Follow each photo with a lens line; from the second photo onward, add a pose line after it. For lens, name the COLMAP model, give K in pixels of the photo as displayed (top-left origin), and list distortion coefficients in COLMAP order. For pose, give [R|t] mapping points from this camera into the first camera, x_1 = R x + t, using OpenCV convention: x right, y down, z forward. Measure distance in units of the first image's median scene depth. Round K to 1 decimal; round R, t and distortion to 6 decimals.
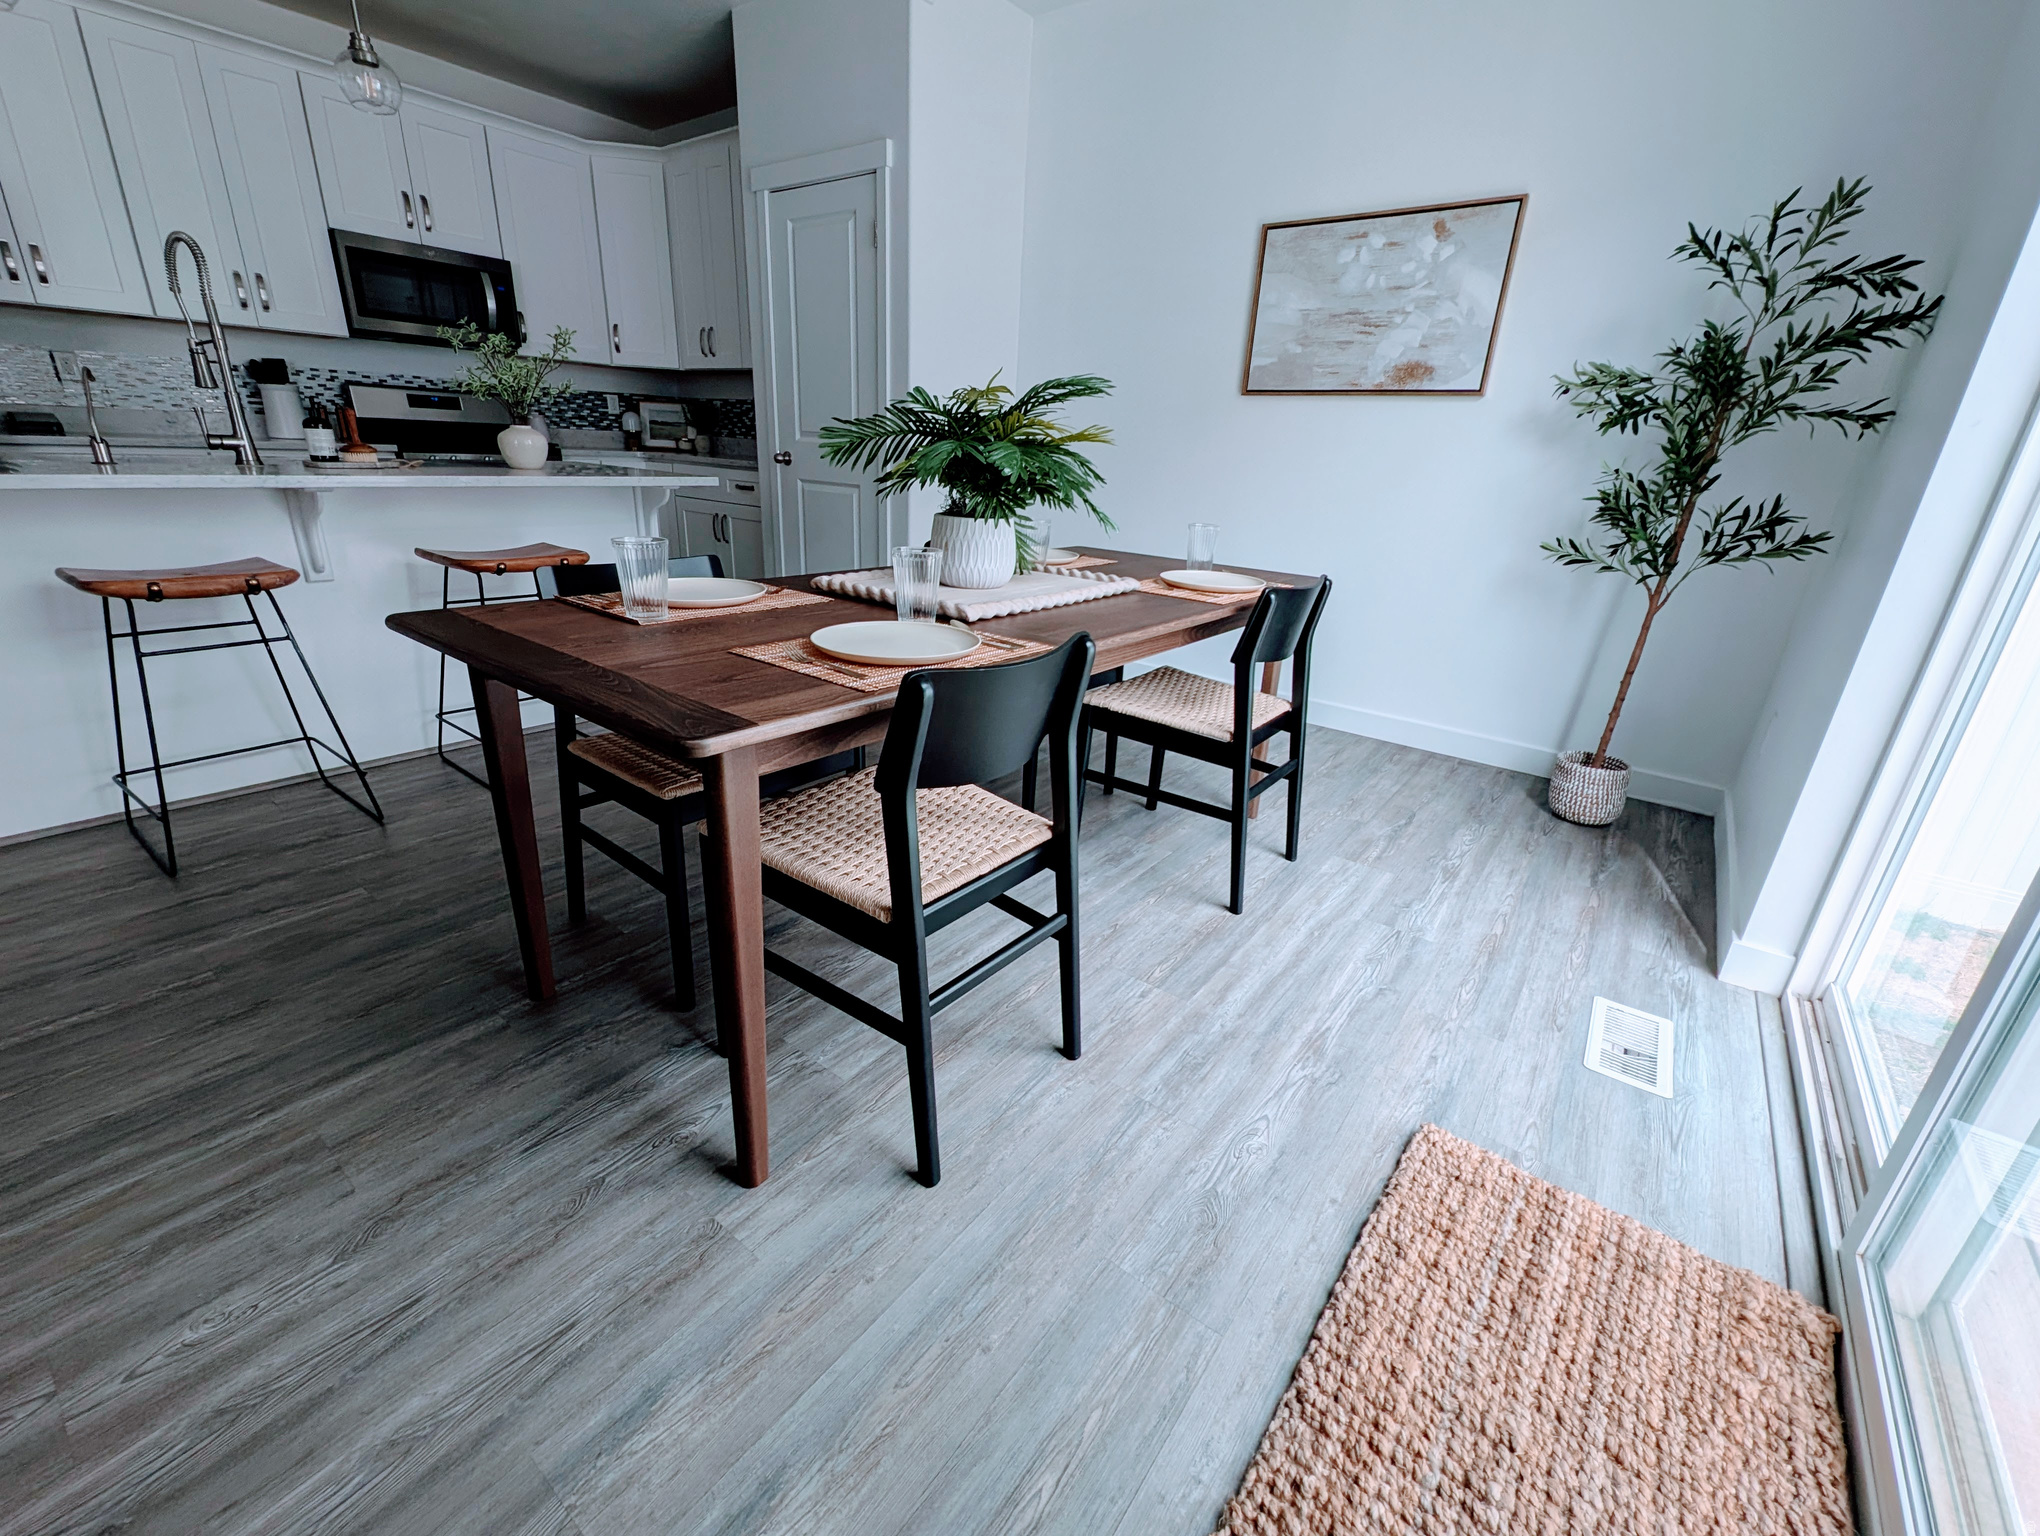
lens RADIAL K [[850.5, 0, 1024.0], [0, 850.5, 766.0], [0, 0, 1]] dist [0.003735, -0.000801]
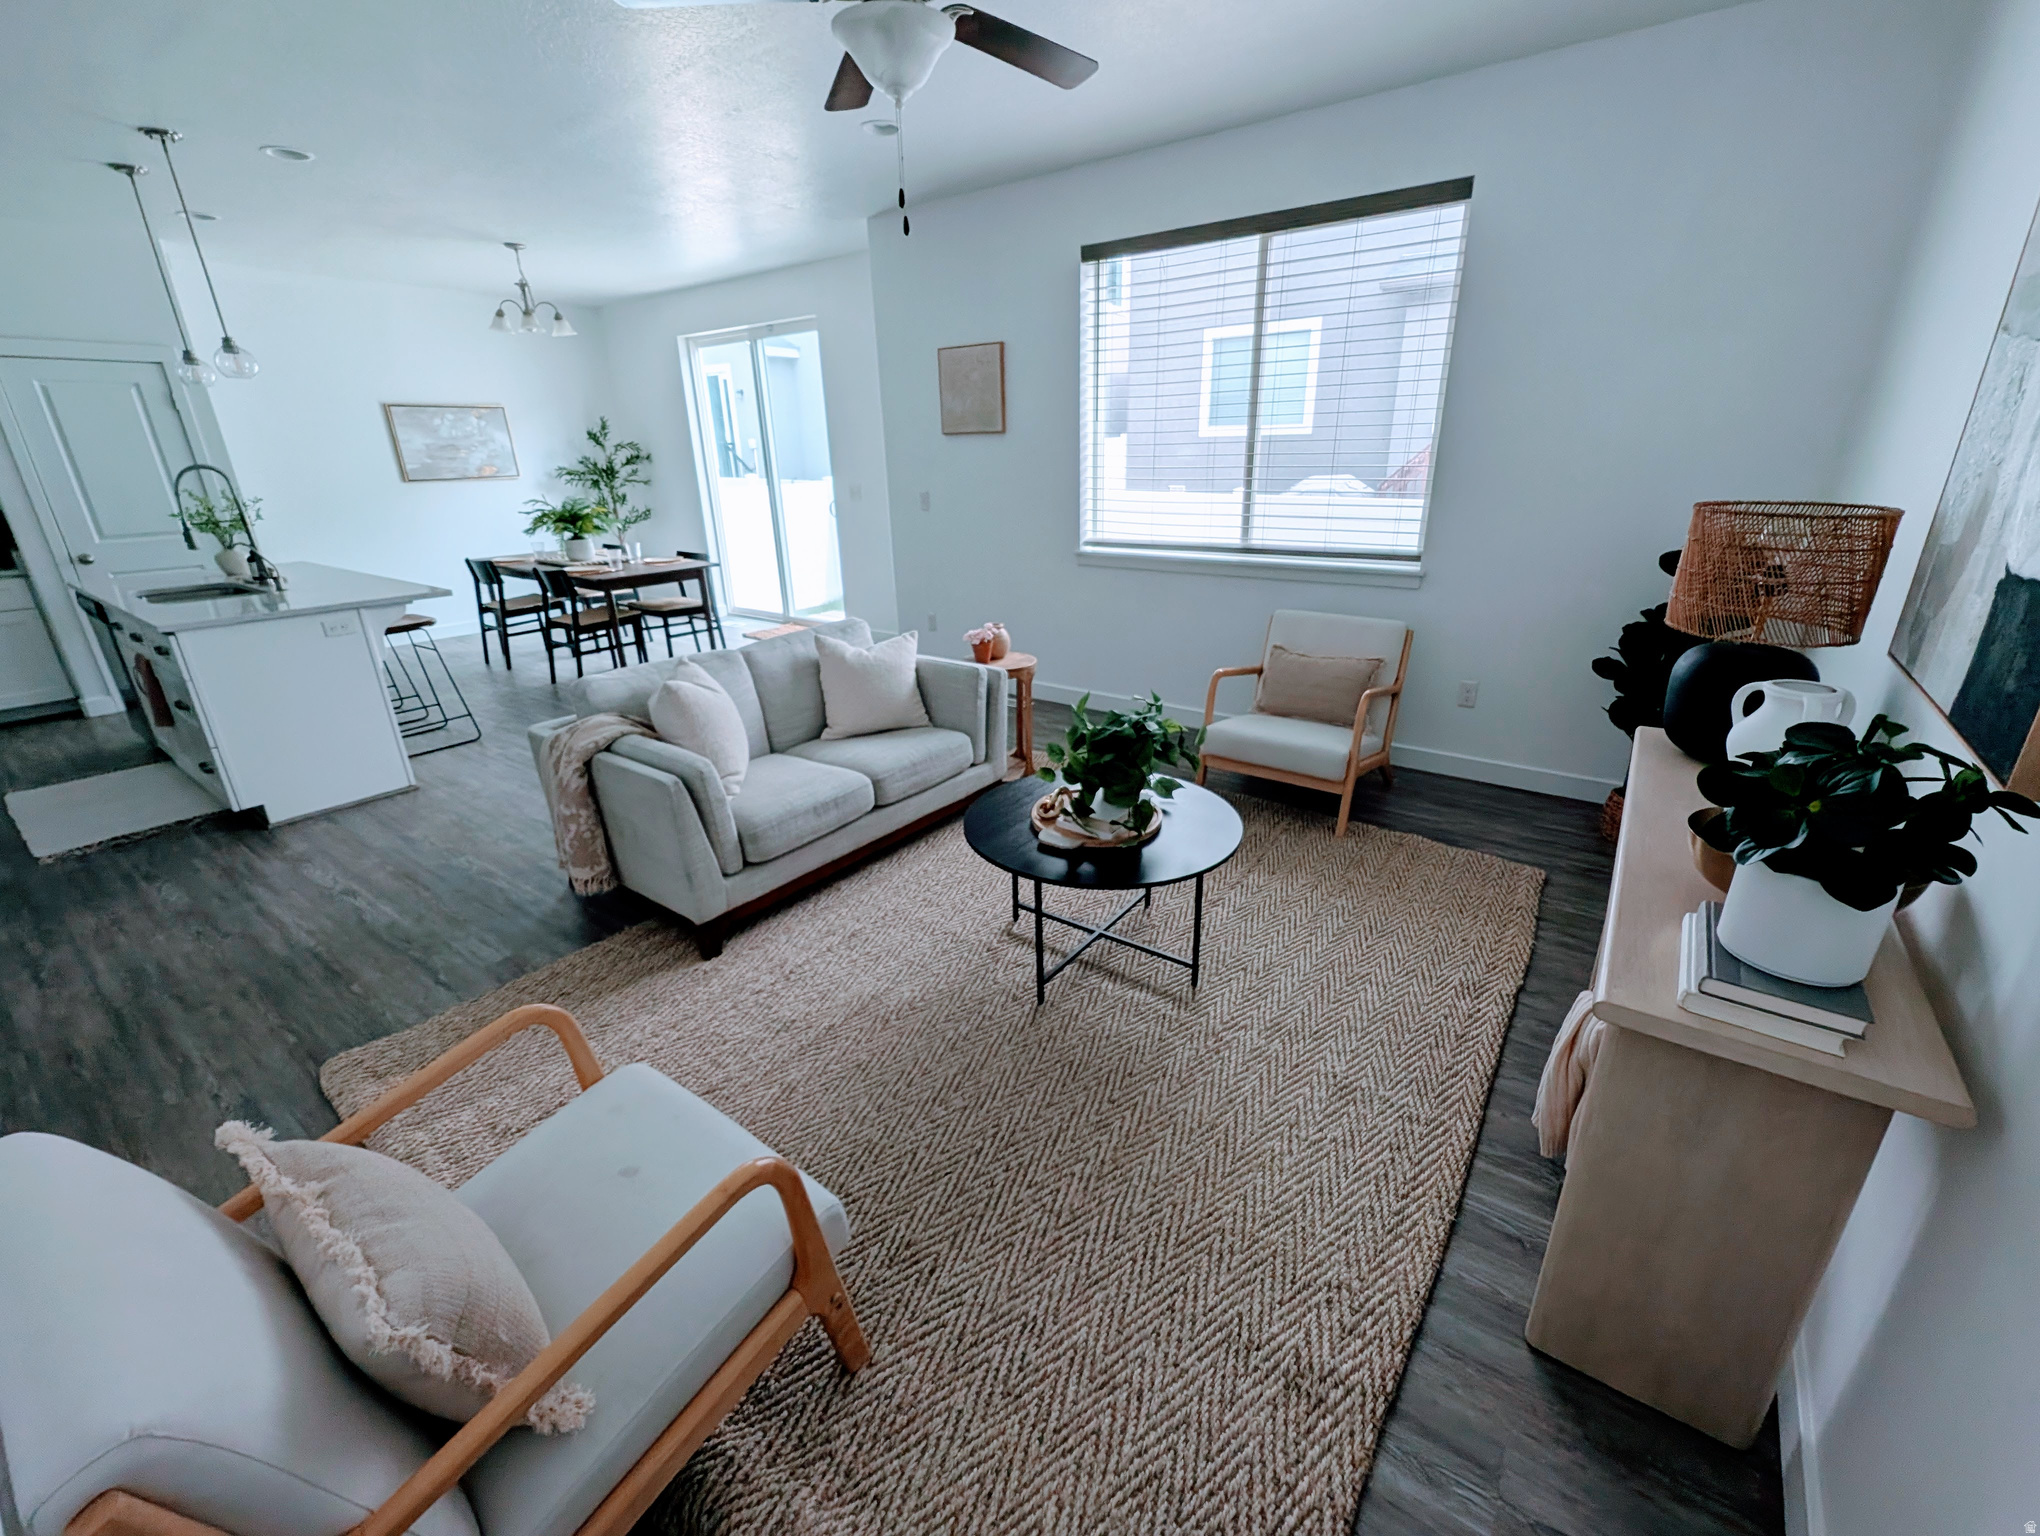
lens RADIAL K [[850.5, 0, 1017.6], [0, 850.5, 765.7], [0, 0, 1]] dist [0.003735, -0.000801]
pose [[-0.002483, -0.395881, 0.918299, -2.043081], [0.372543, 0.851831, 0.368234, -0.074600], [-0.928012, 0.343020, 0.145367, -0.447324]]
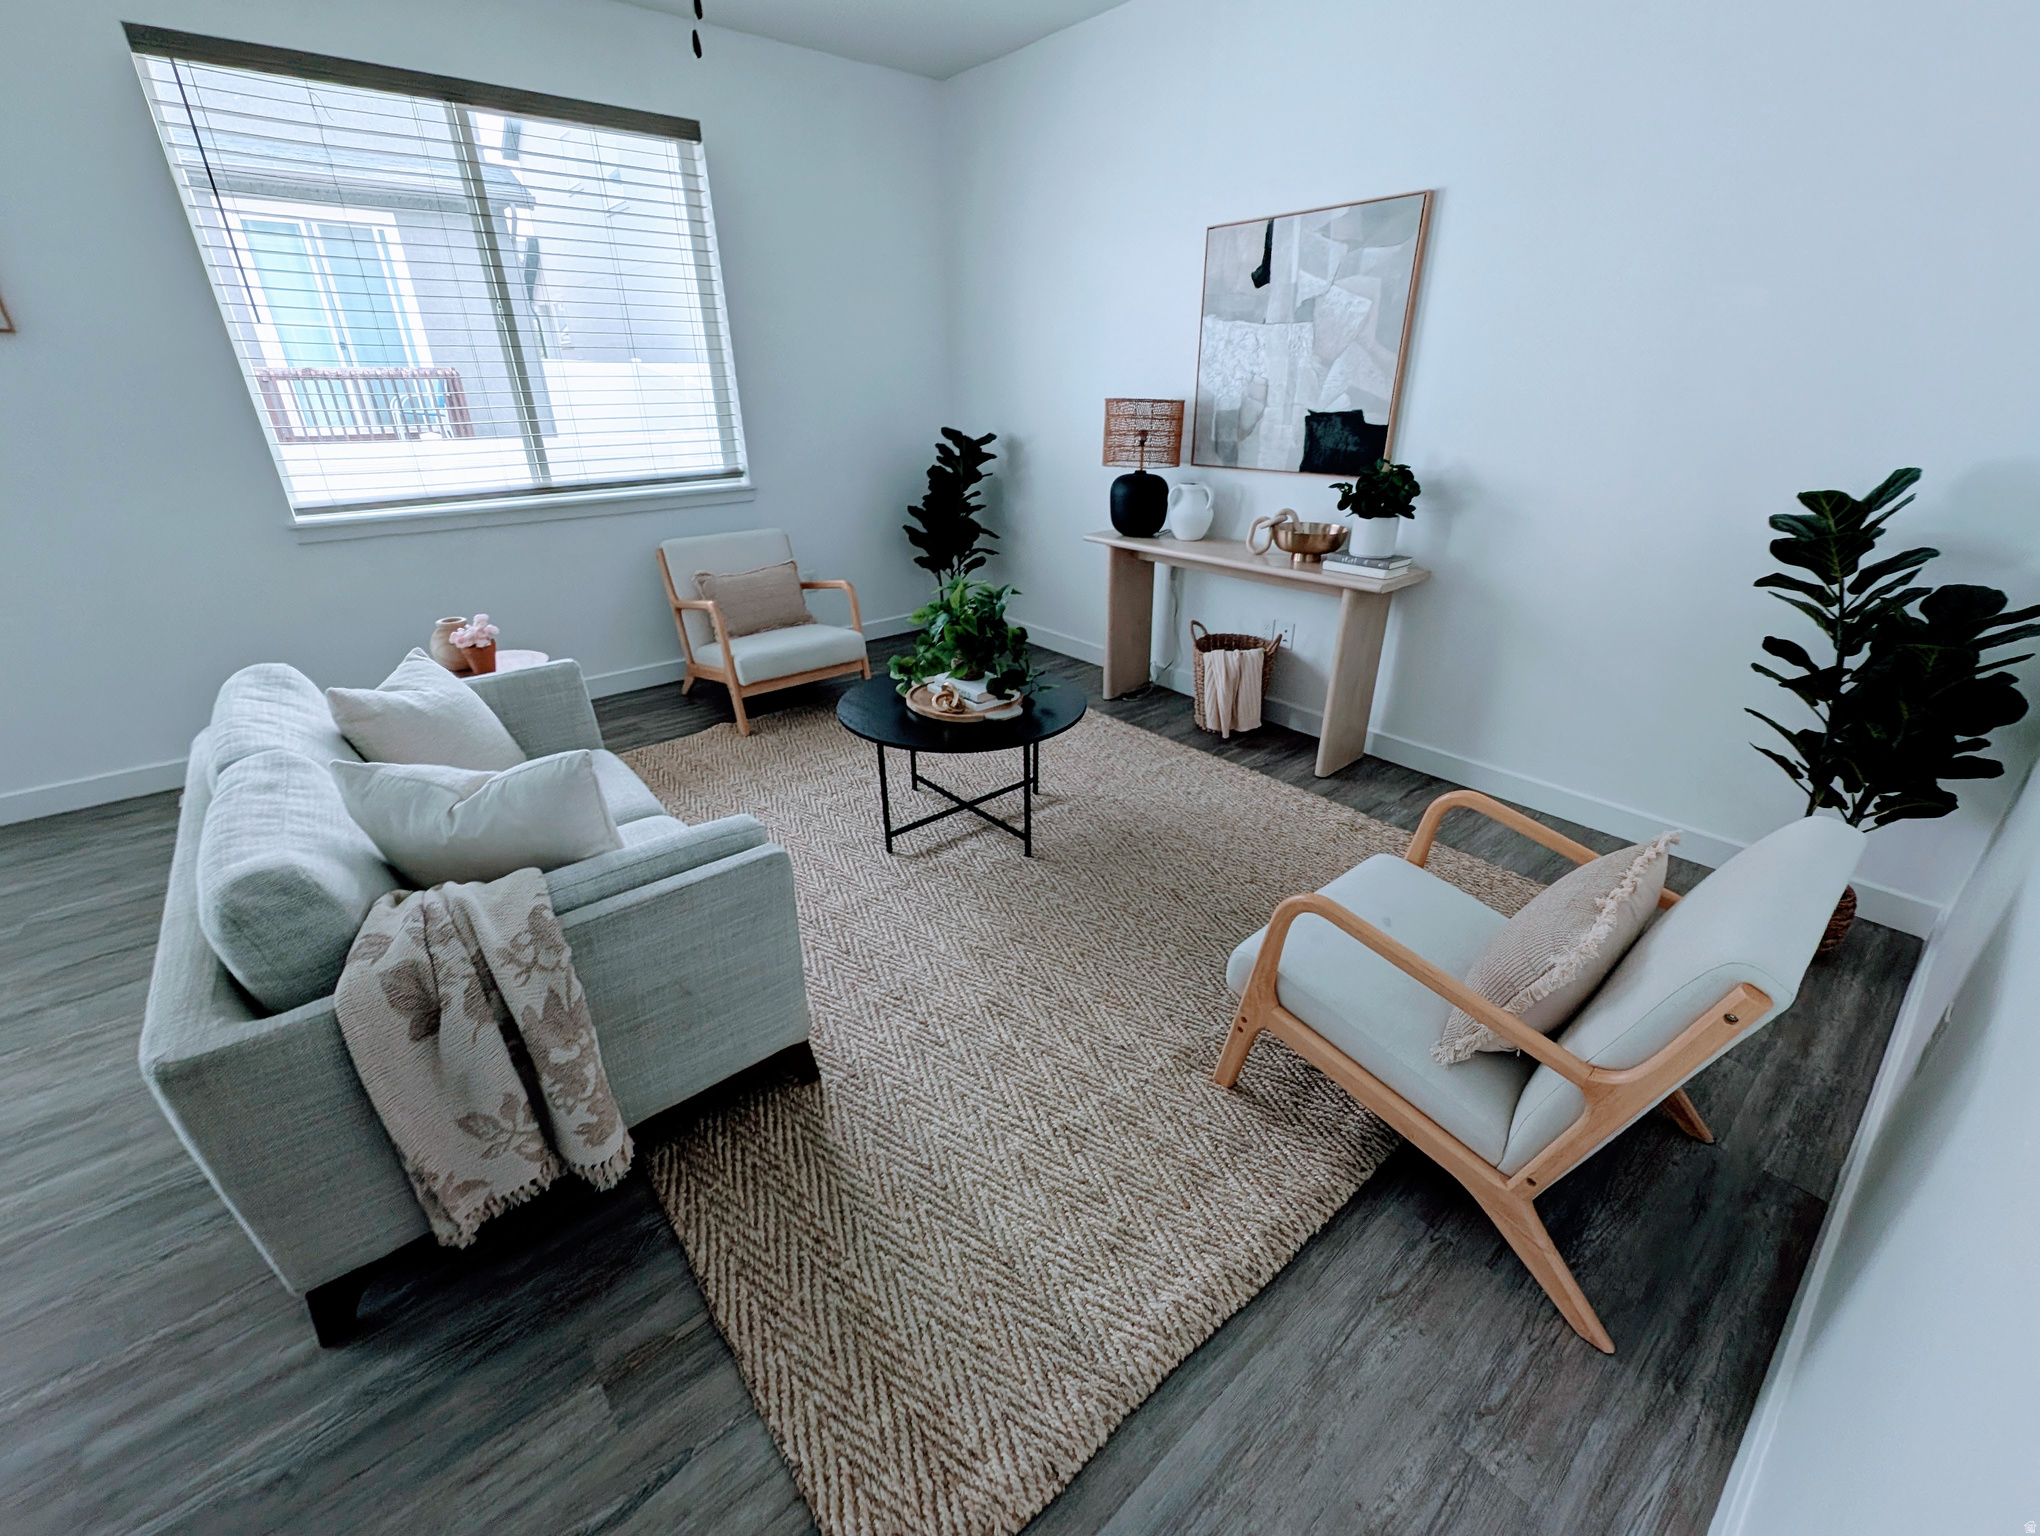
lens RADIAL K [[850.5, 0, 1029.8], [0, 850.5, 762.8], [0, 0, 1]] dist [0.003735, -0.000801]
pose [[-0.975416, -0.129930, 0.177995, -1.567445], [0.036167, 0.702365, 0.710898, -0.292331], [-0.217385, 0.699859, -0.680398, 0.244279]]
